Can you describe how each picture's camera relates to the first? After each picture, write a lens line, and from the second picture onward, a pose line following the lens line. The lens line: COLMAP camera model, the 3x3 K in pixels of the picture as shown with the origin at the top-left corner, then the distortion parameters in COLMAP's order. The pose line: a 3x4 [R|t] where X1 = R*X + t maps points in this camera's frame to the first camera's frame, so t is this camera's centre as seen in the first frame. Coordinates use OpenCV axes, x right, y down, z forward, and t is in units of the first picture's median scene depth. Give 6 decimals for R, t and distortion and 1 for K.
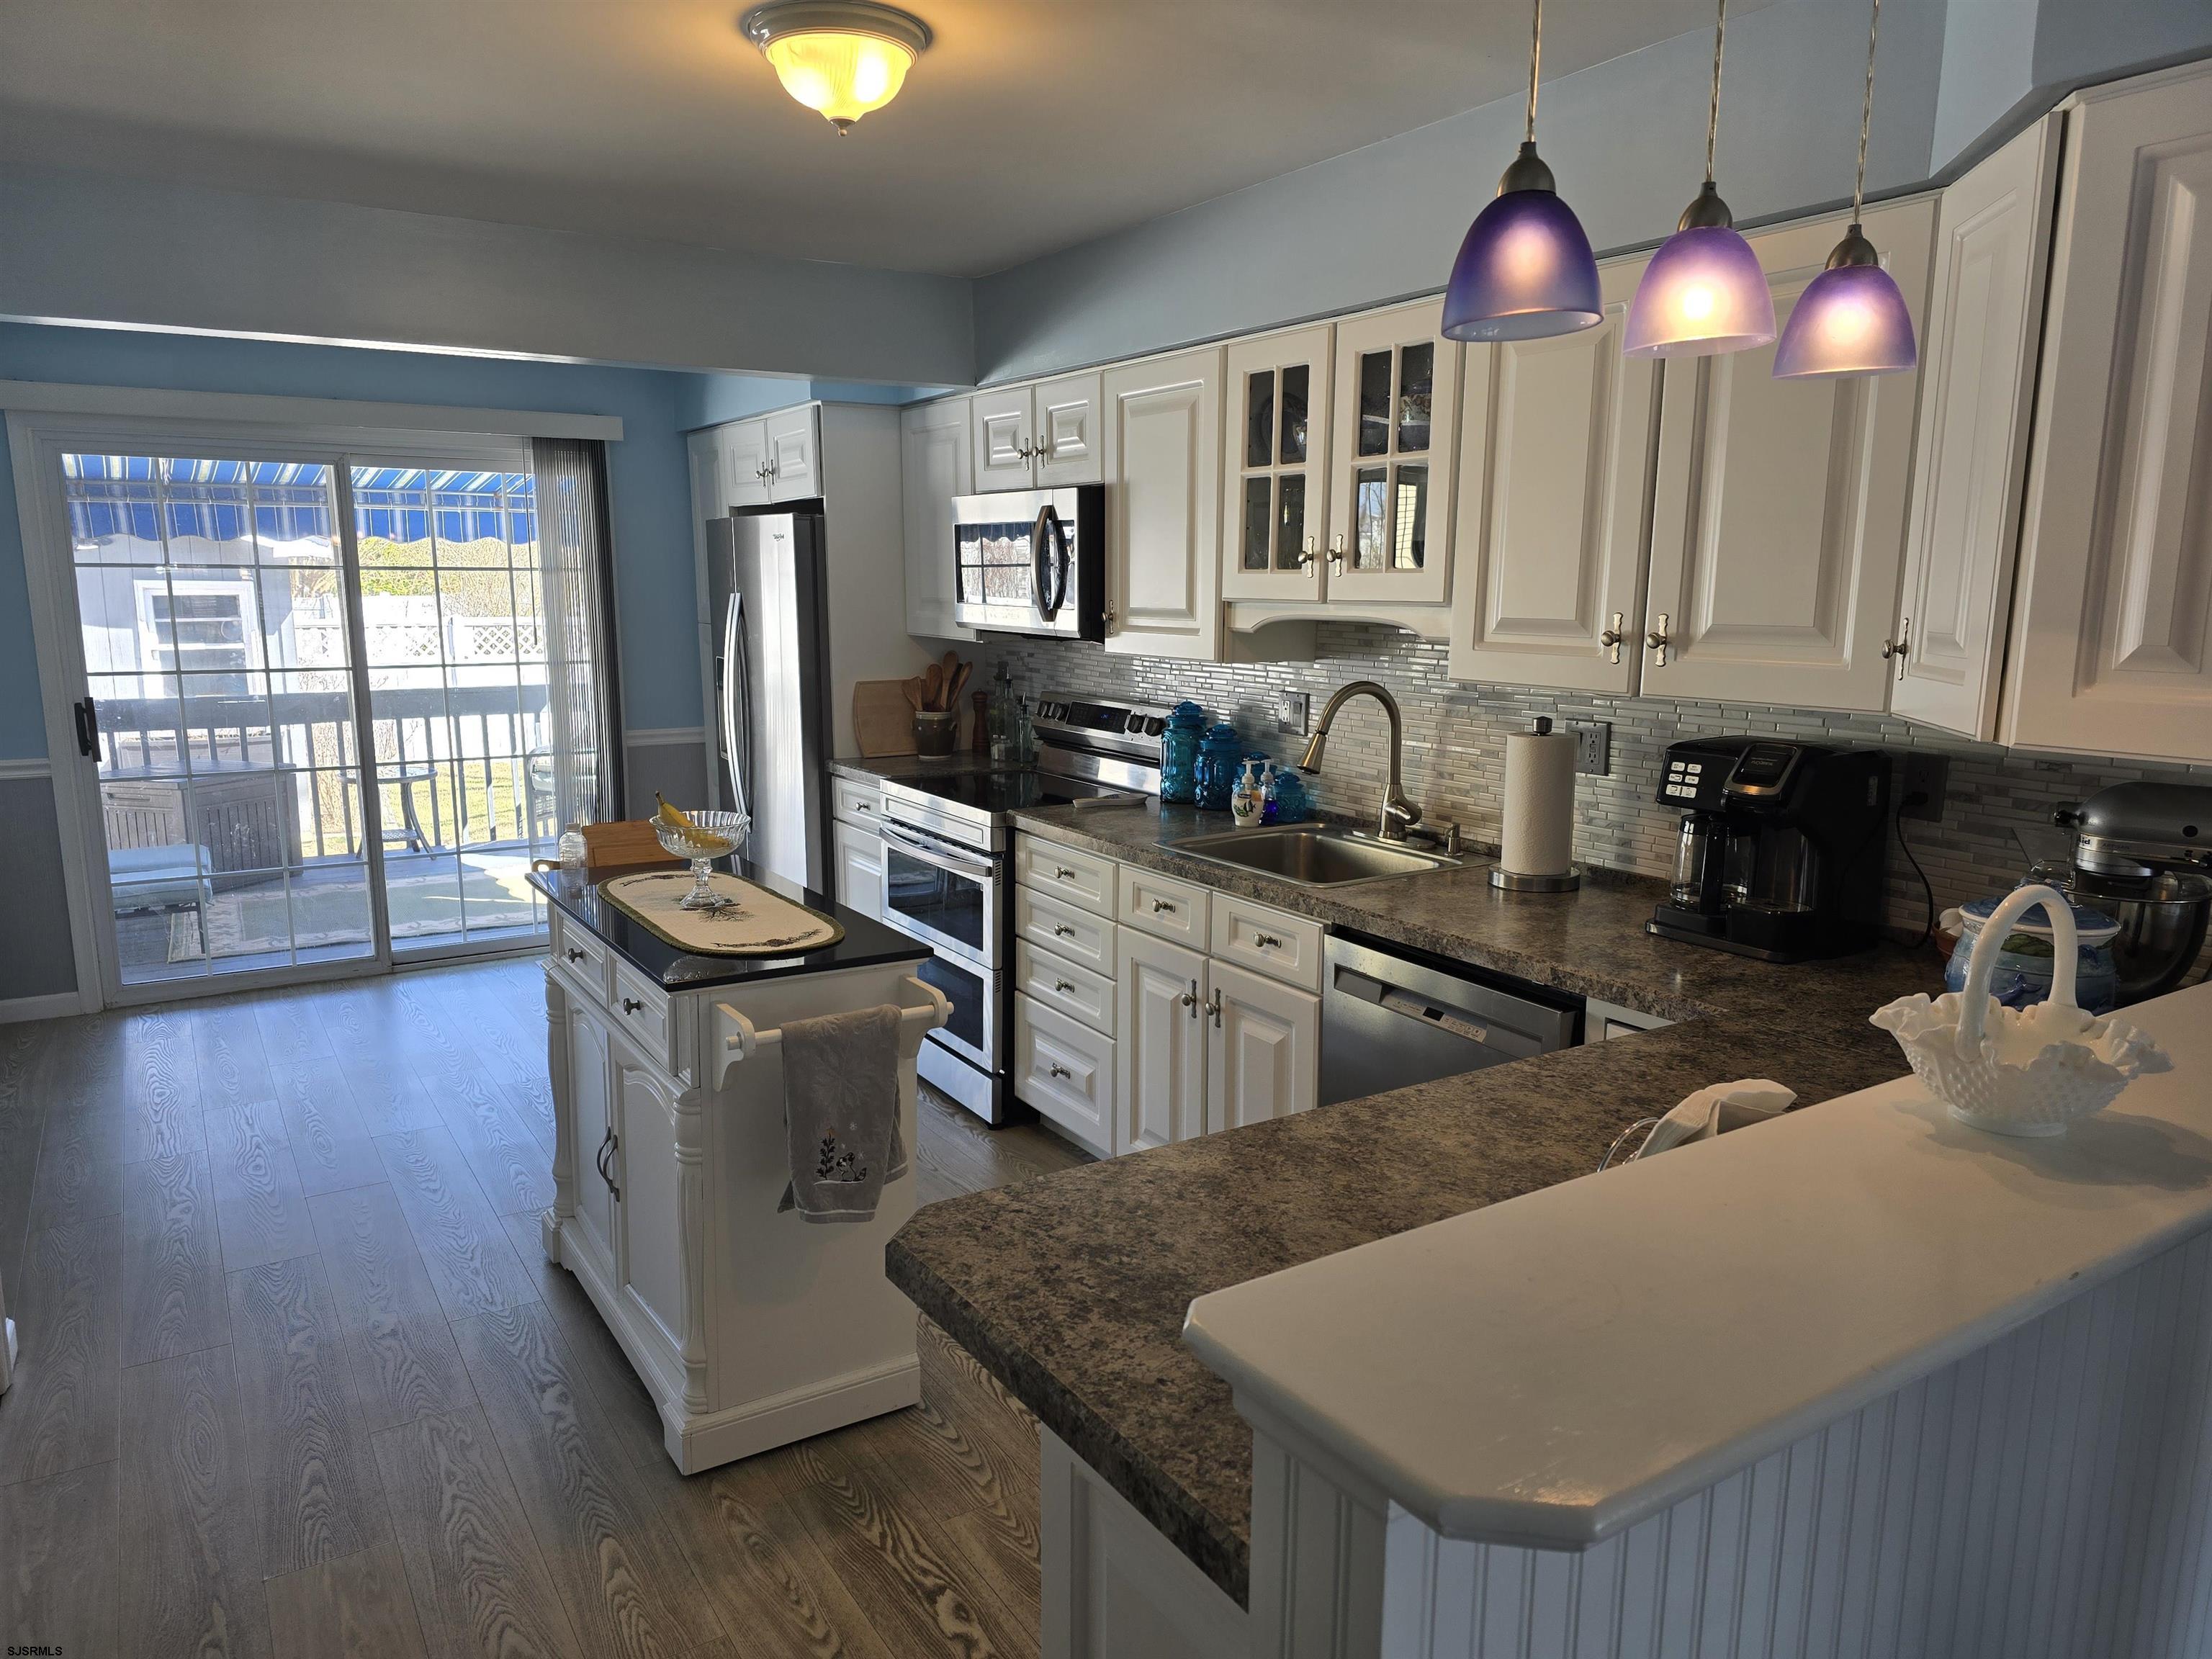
lens RADIAL K [[1484.0, 0, 1117.8], [0, 1484.0, 833.9], [0, 0, 1]] dist [0.091510, -0.123190]
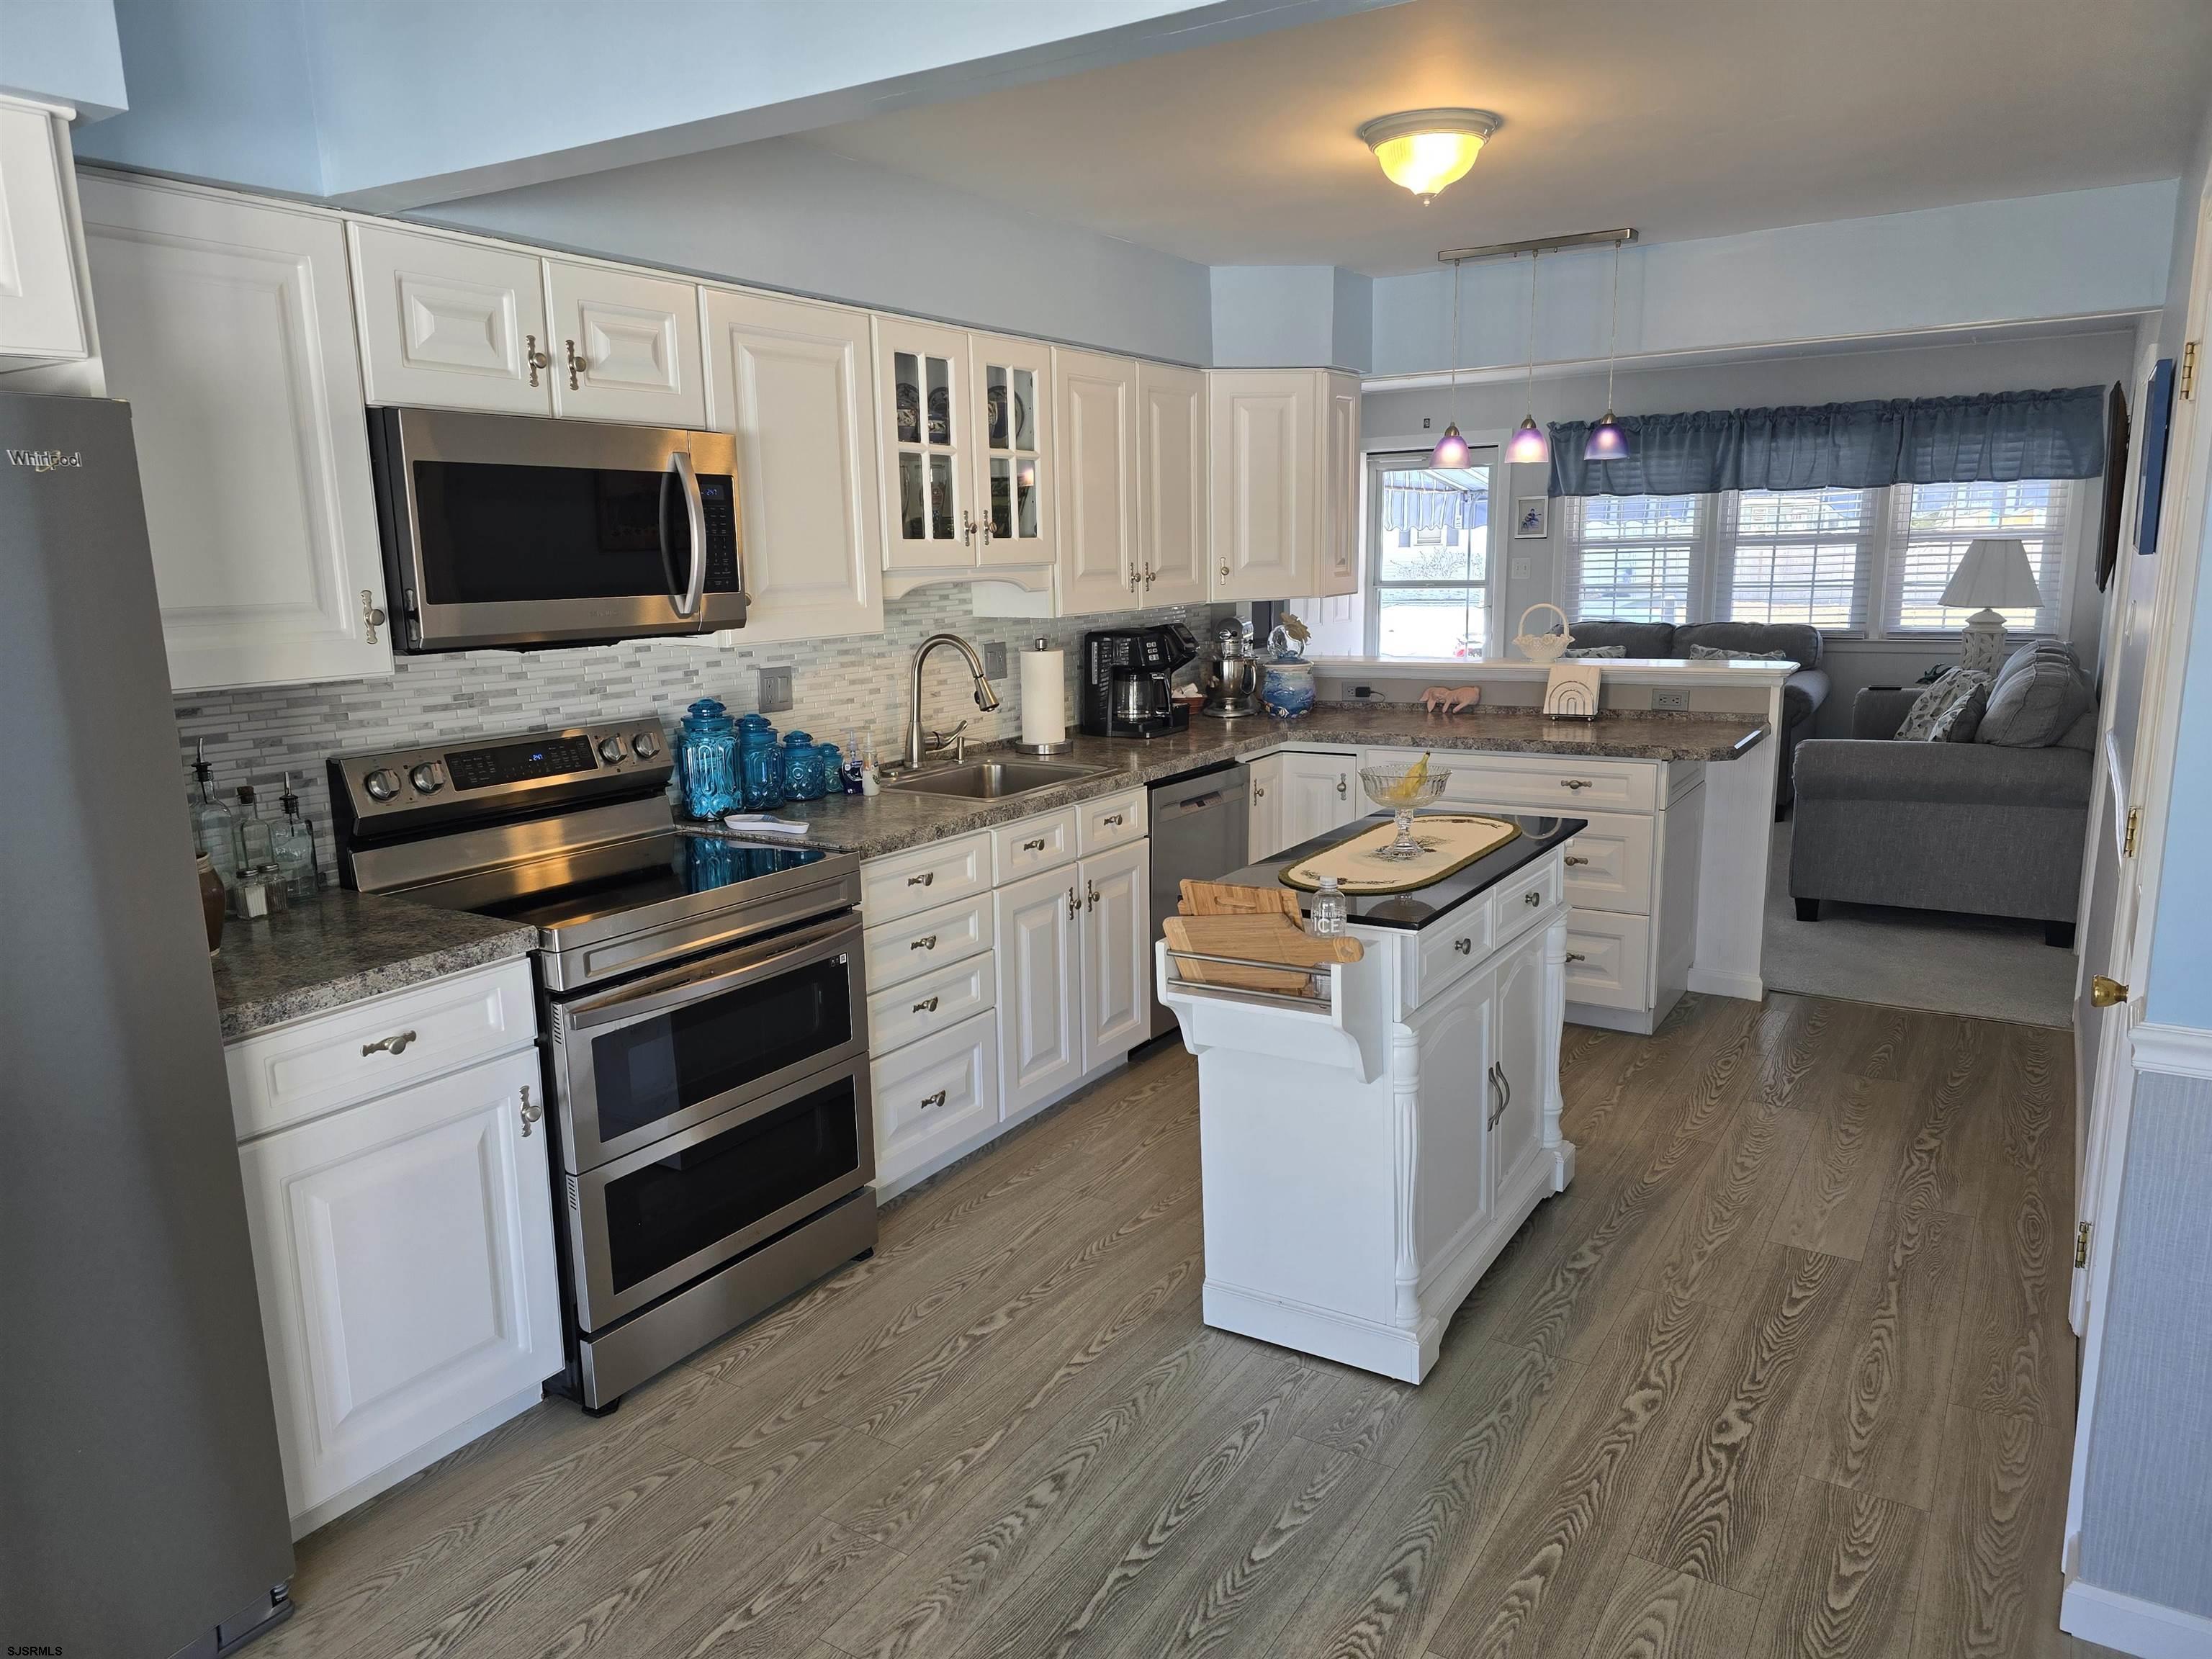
lens RADIAL K [[1484.0, 0, 1117.8], [0, 1484.0, 833.9], [0, 0, 1]] dist [0.091510, -0.123190]
pose [[-0.438425, -0.163906, 0.883696, -0.984256], [0.179691, 0.947394, 0.264870, -0.242511], [-0.880622, 0.274918, -0.385909, 1.388544]]
